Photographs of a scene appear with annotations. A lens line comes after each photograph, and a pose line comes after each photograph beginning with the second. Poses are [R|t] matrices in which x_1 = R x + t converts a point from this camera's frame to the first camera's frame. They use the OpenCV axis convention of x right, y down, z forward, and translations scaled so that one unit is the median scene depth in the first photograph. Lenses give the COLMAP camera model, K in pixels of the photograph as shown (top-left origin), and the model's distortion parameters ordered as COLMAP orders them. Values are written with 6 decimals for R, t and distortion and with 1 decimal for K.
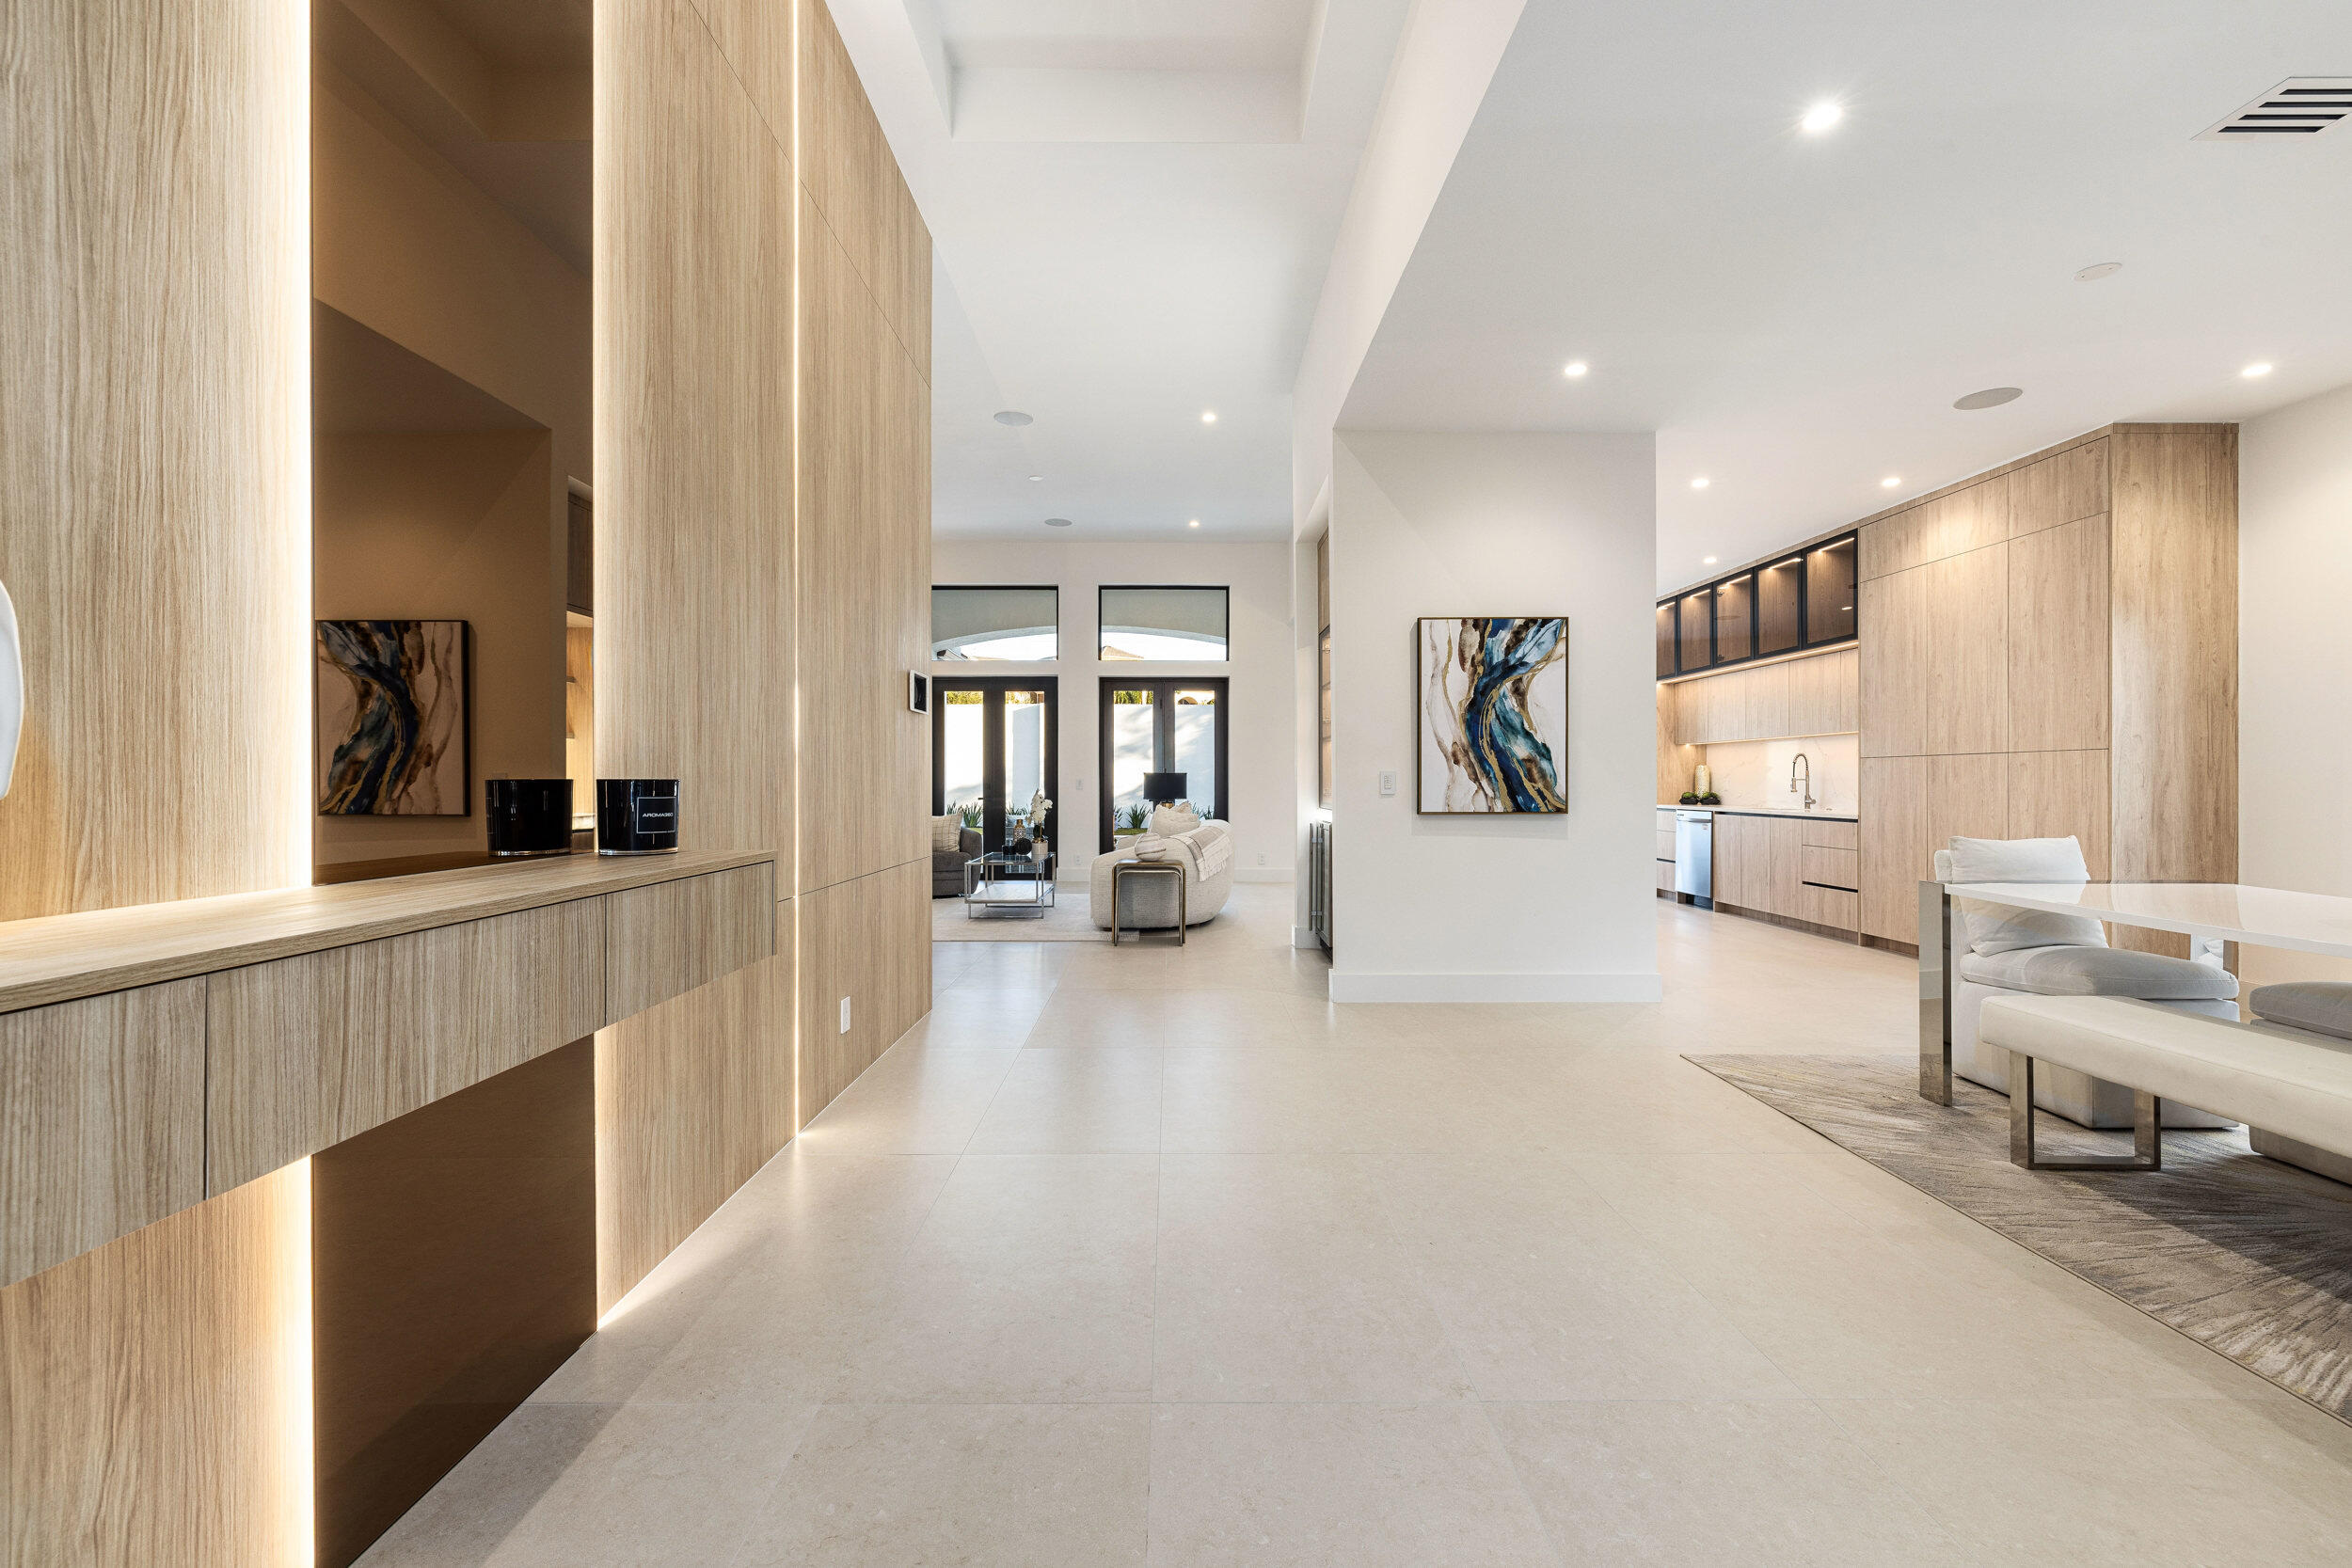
lens RADIAL K [[1010.4, 0, 1149.8], [0, 1010.4, 786.4], [0, 0, 1]] dist [0.001420, 0.000170]
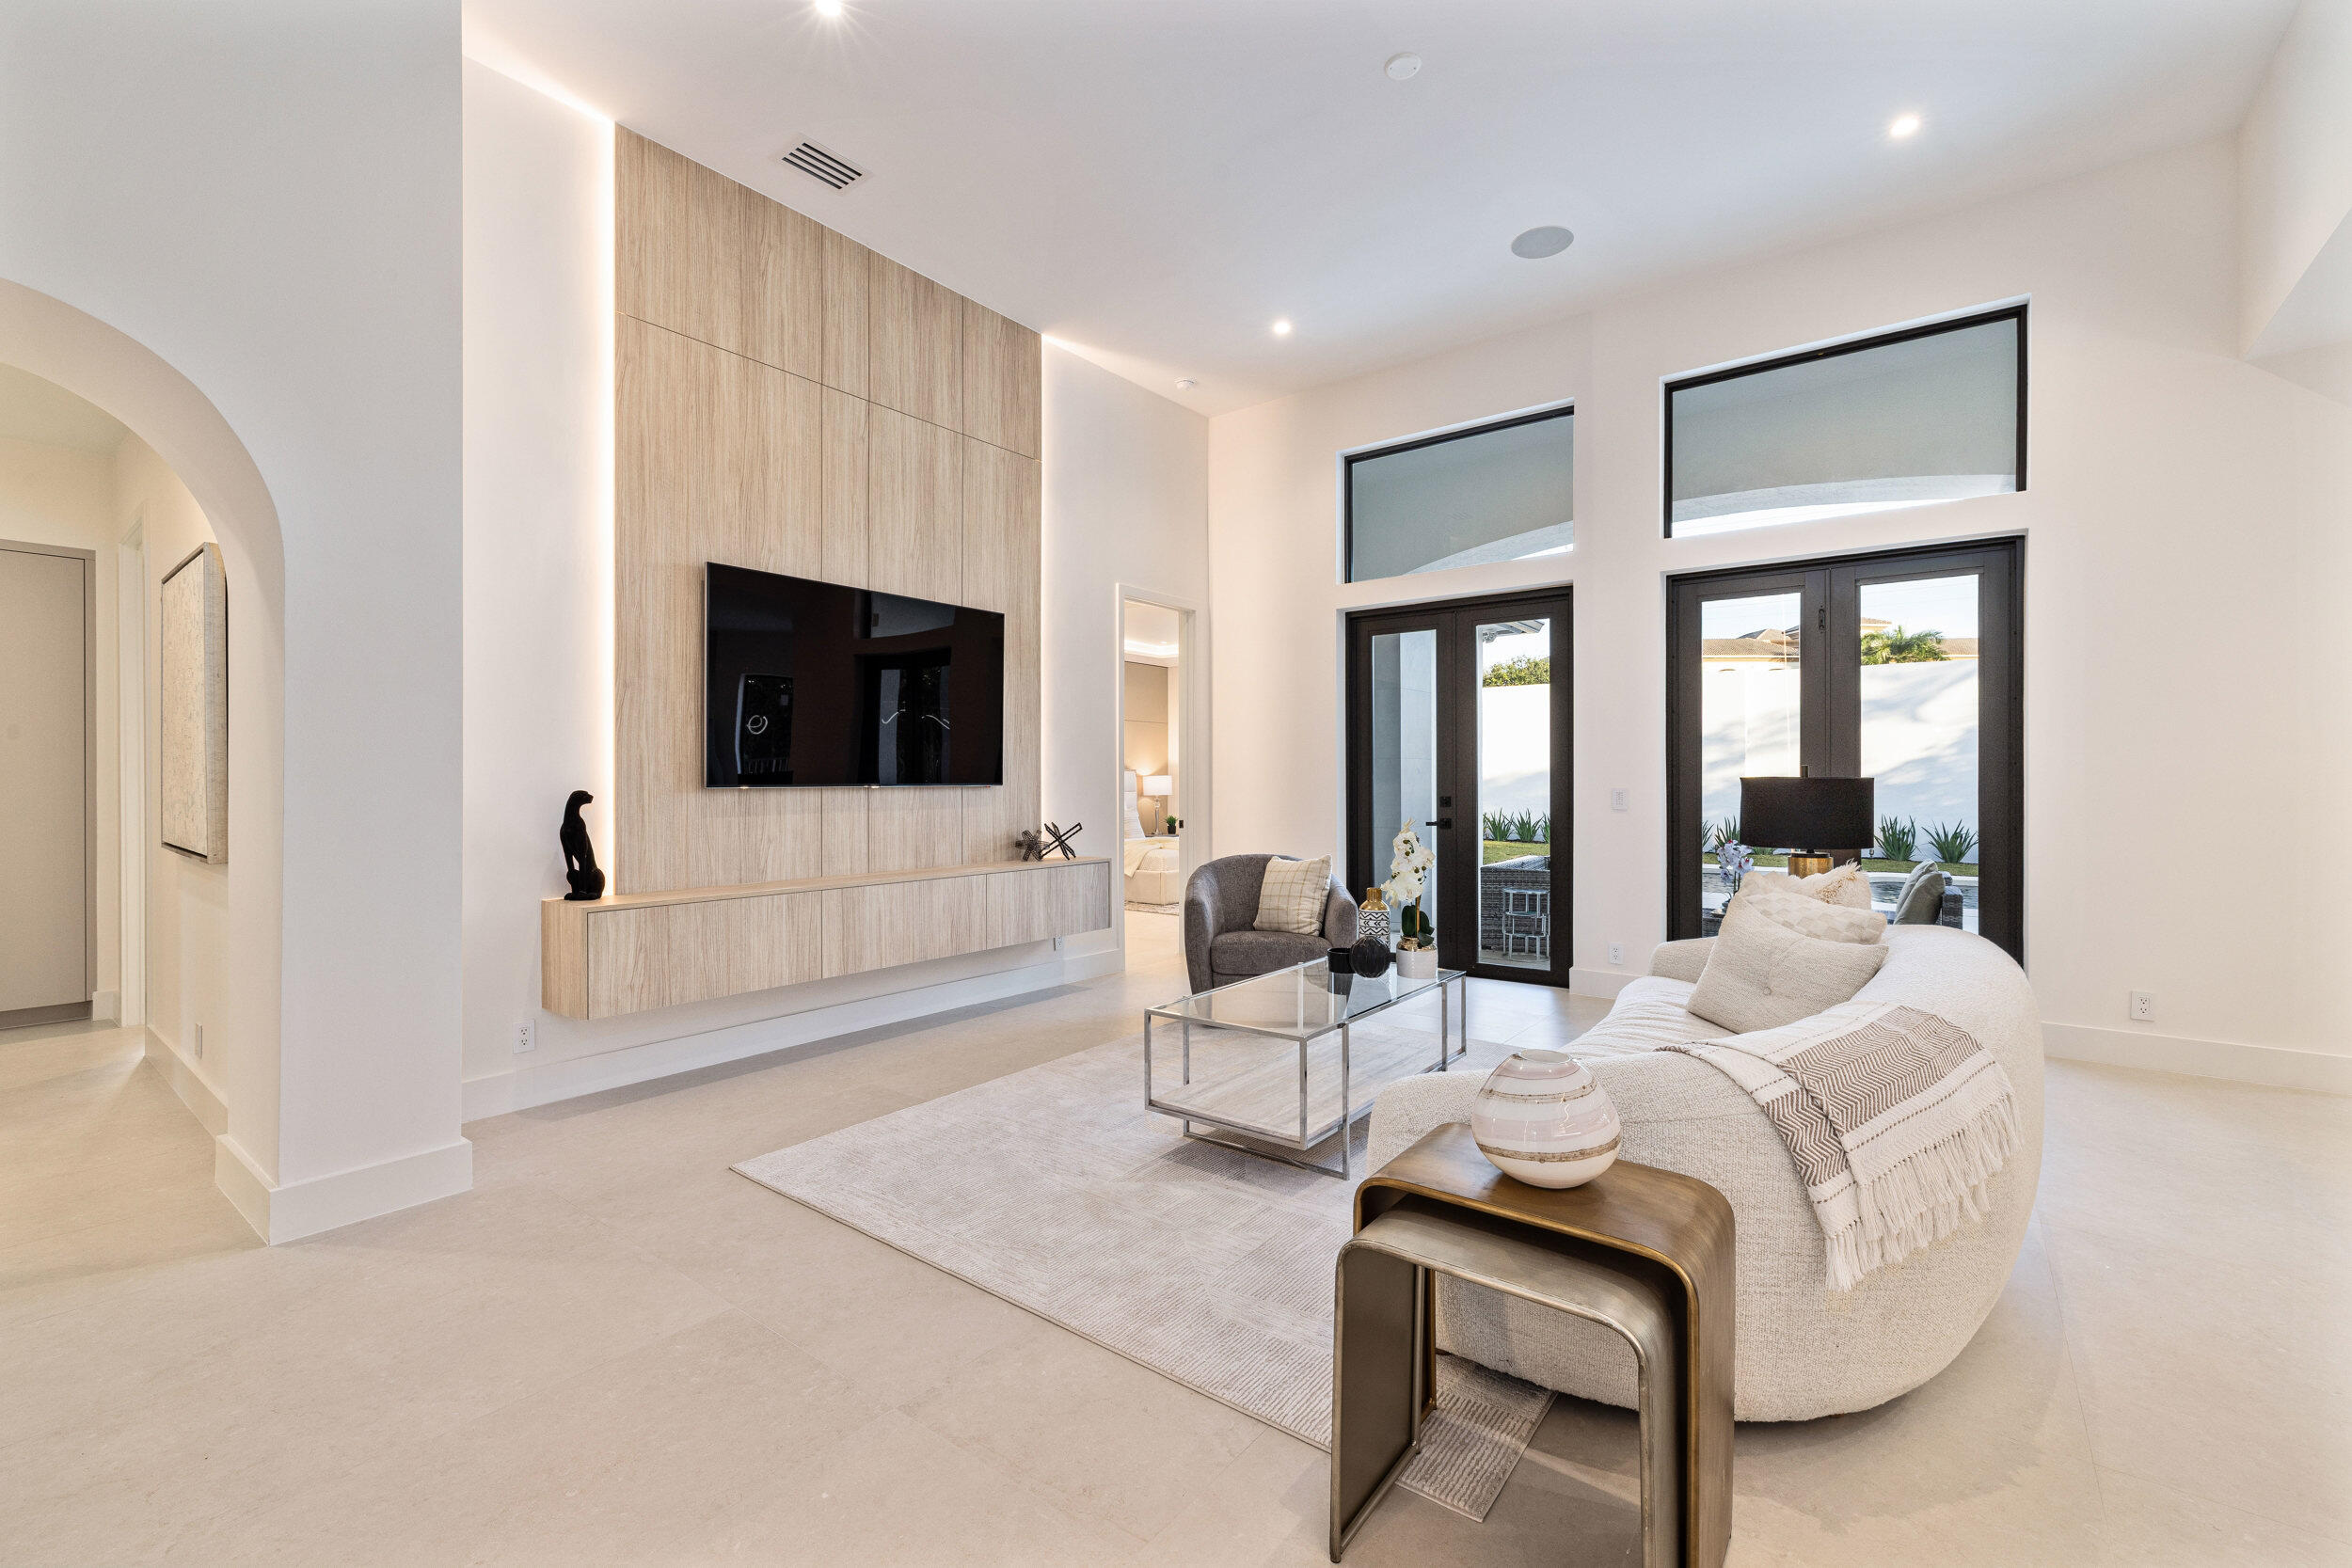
lens RADIAL K [[1010.4, 0, 1149.8], [0, 1010.4, 786.4], [0, 0, 1]] dist [0.001420, 0.000170]
pose [[0.800538, -0.001951, -0.599279, 0.040963], [0.002581, 0.999997, 0.000192, -0.008965], [0.599277, -0.001700, 0.800540, 0.475968]]
